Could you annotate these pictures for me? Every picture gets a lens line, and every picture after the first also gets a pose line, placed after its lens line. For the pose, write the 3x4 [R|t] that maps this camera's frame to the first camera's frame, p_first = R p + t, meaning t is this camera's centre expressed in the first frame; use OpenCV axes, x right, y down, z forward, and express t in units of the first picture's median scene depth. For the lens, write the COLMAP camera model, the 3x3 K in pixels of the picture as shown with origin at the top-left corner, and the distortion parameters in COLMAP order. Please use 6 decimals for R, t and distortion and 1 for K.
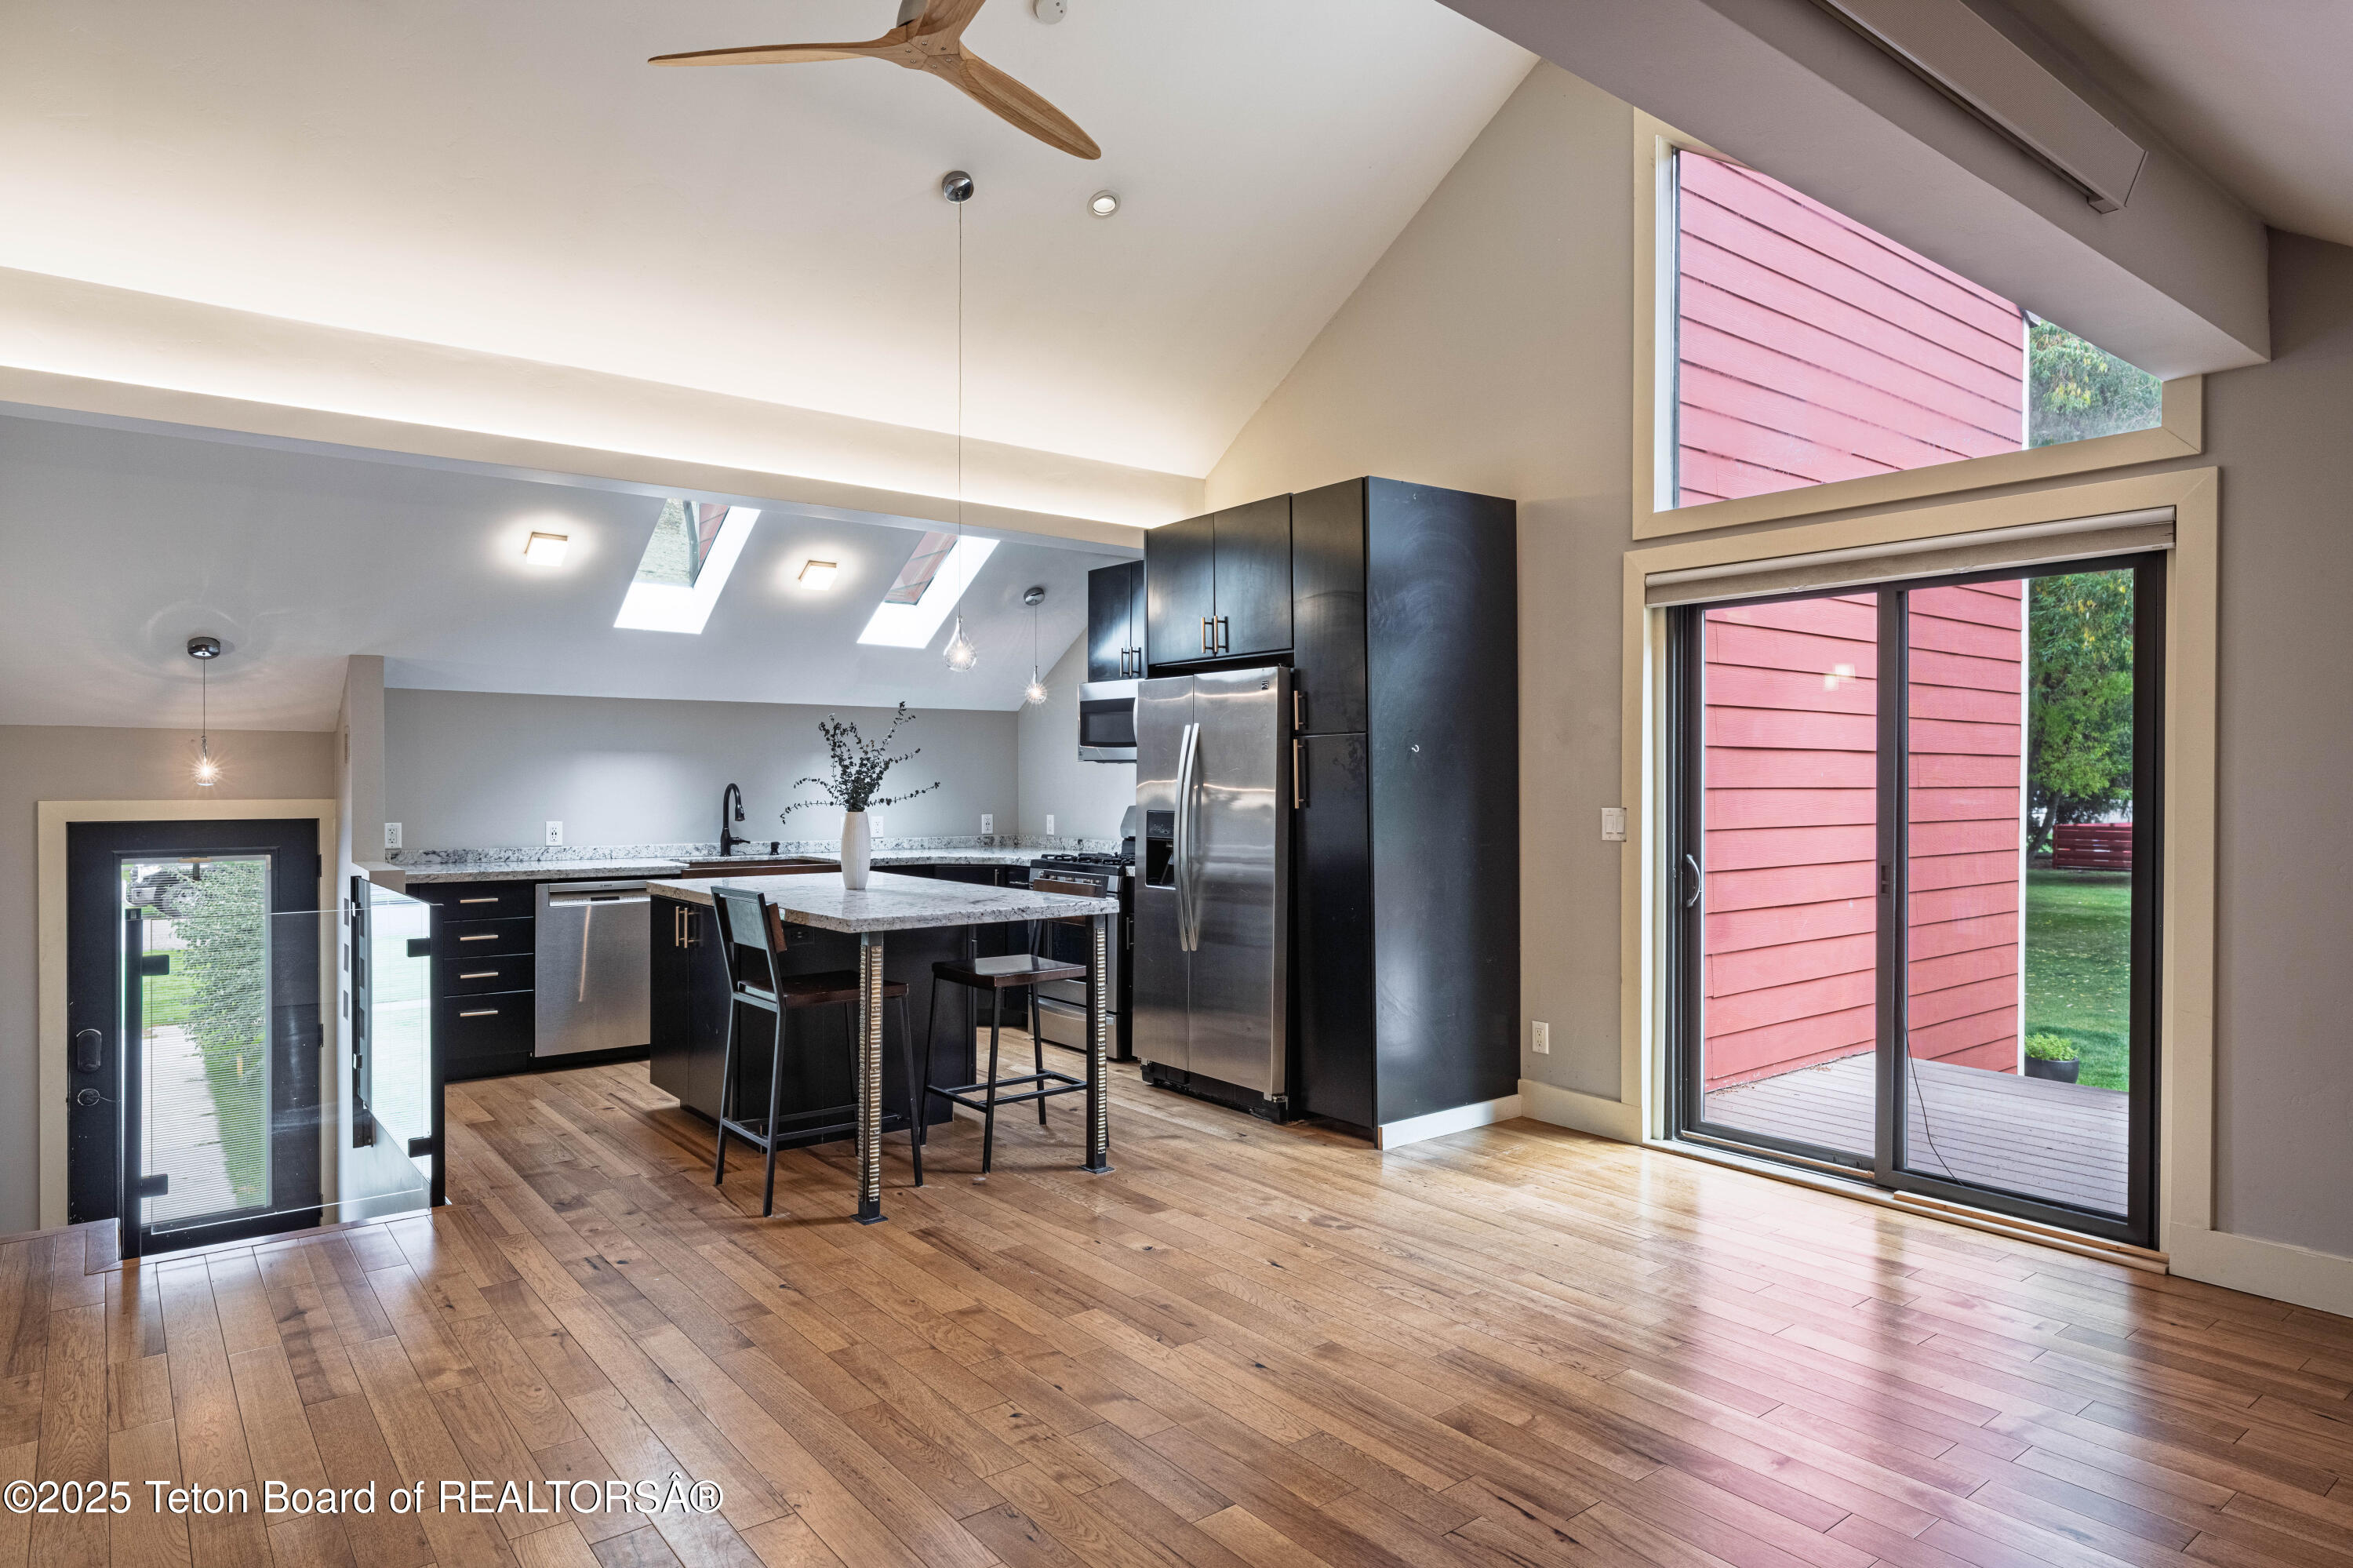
lens RADIAL K [[1362.2, 0, 1146.6], [0, 1362.2, 789.4], [0, 0, 1]] dist [0.005169, 0.001495]
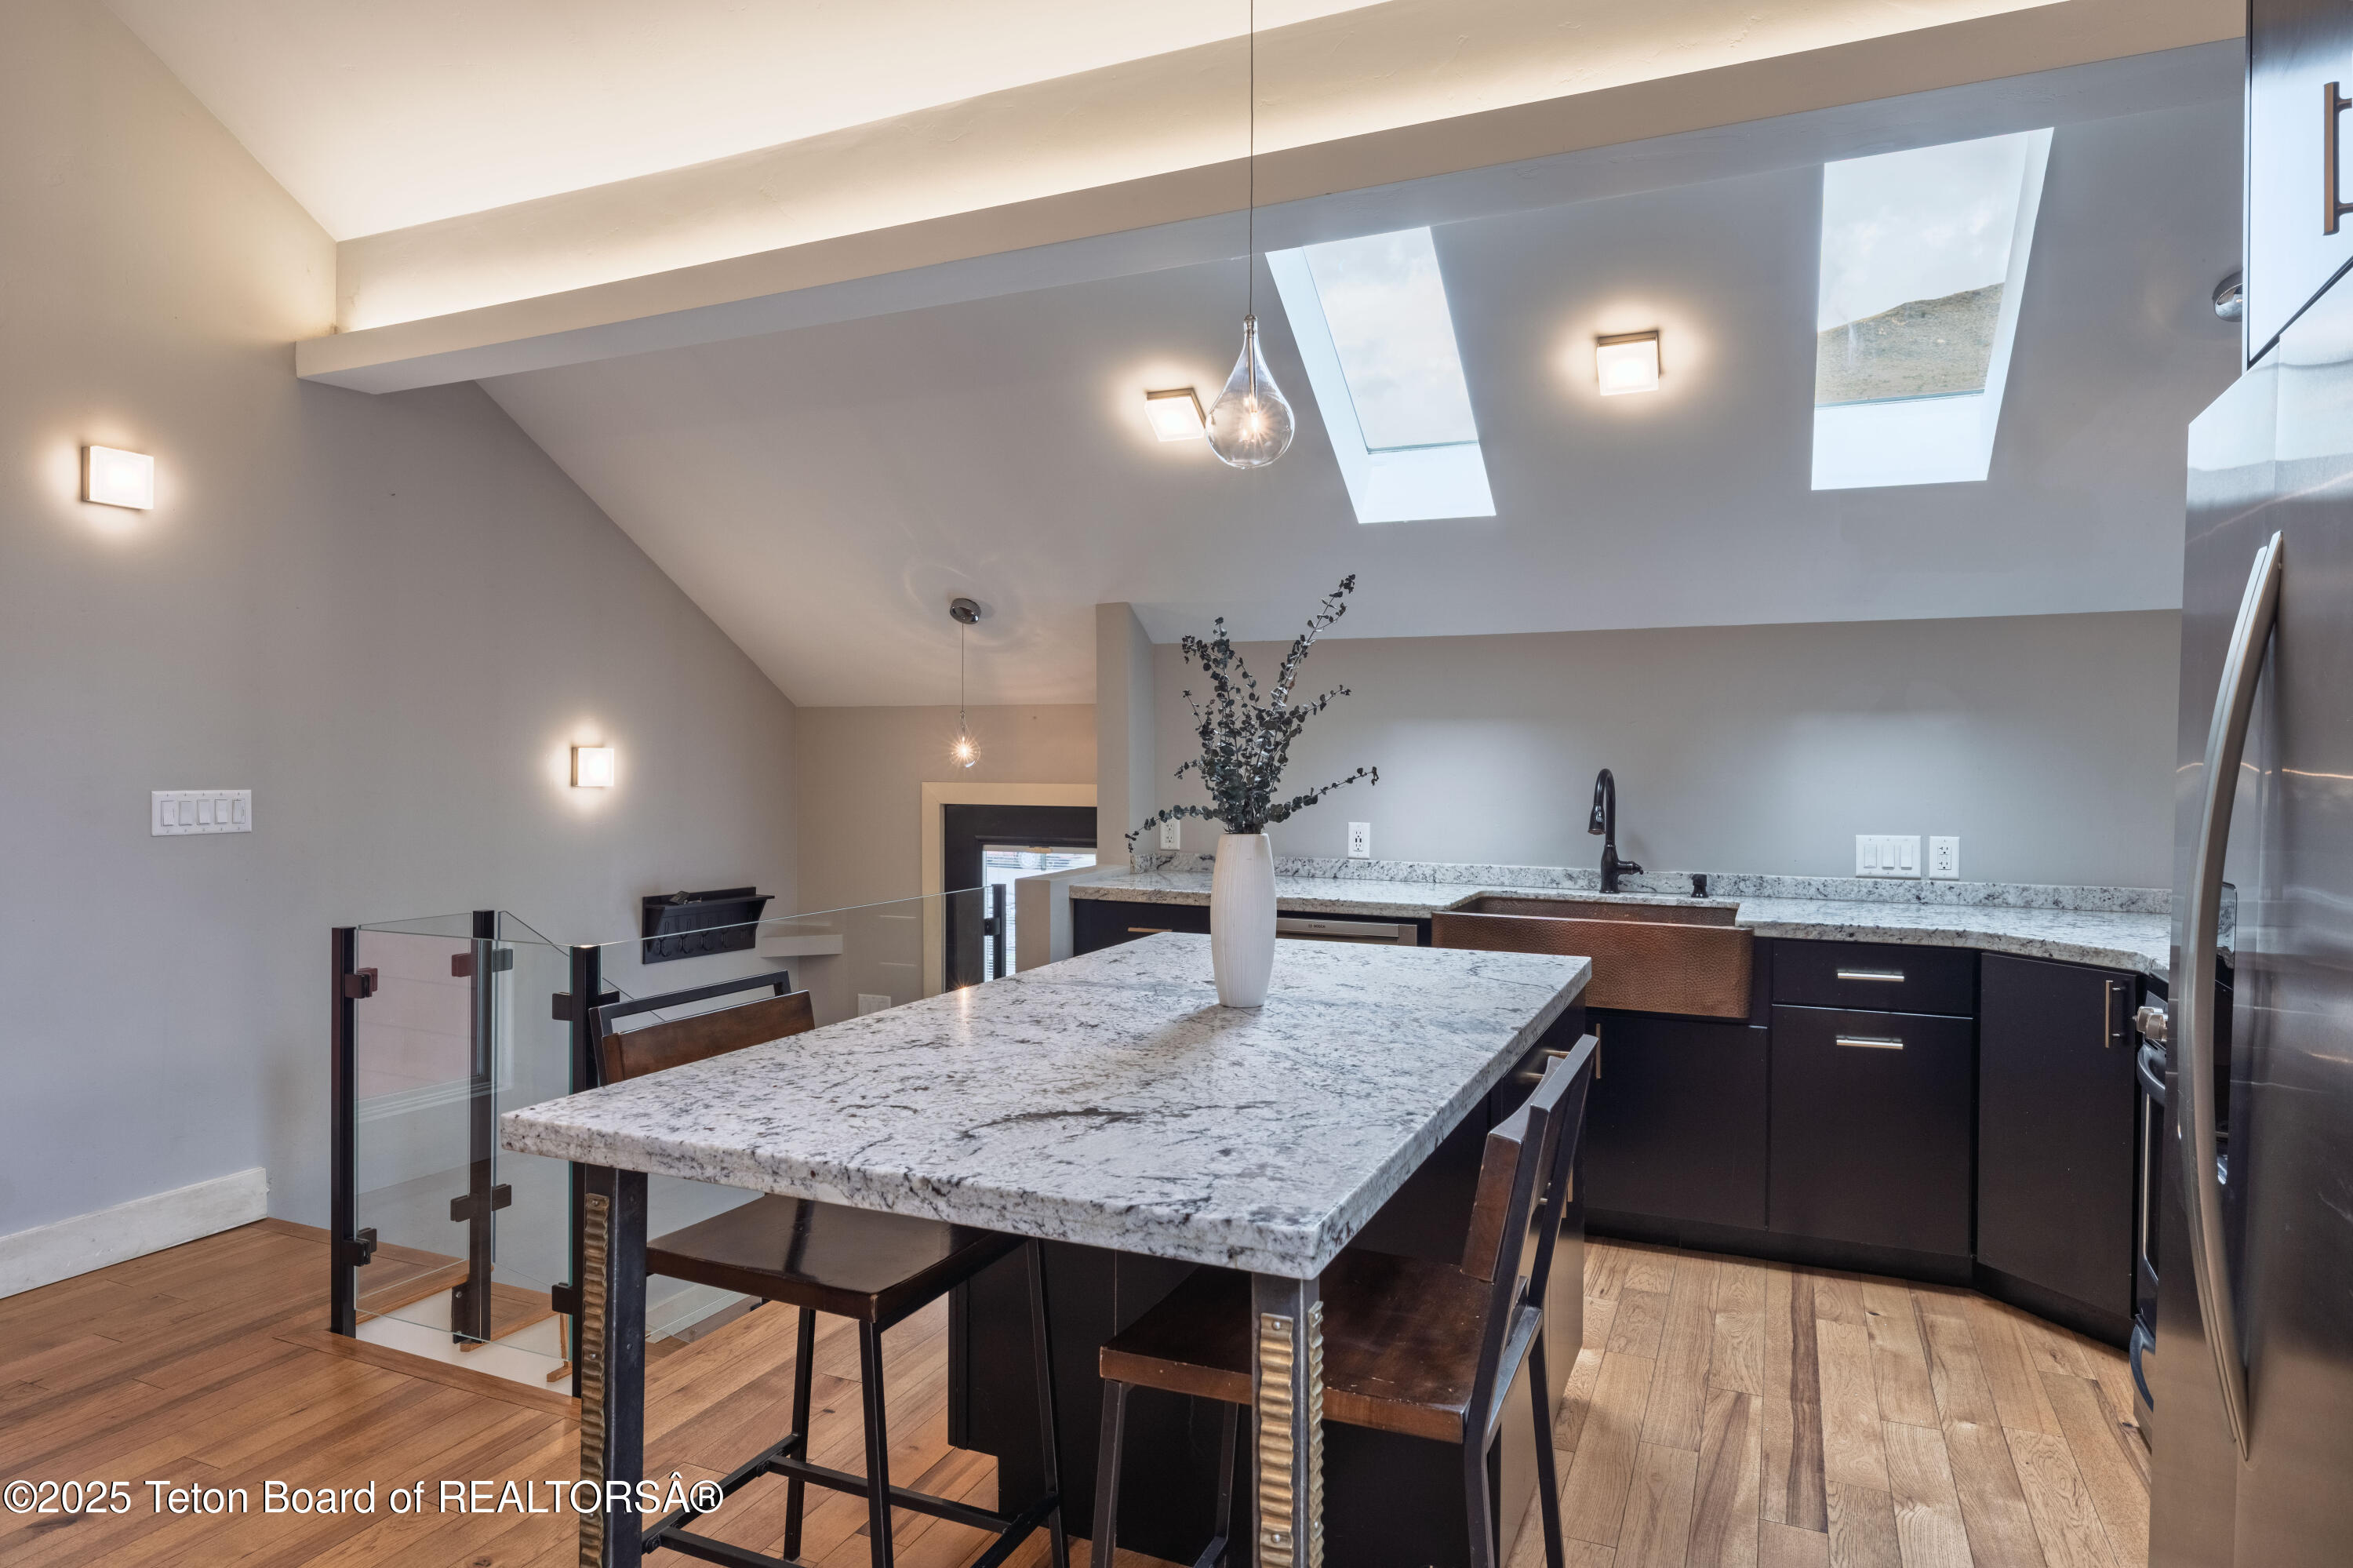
lens RADIAL K [[1362.2, 0, 1146.6], [0, 1362.2, 789.4], [0, 0, 1]] dist [0.005169, 0.001495]
pose [[0.458923, 0.018944, -0.888274, 0.145701], [-0.007578, 0.999820, 0.017408, -0.005269], [0.888444, -0.001257, 0.458984, 0.662105]]
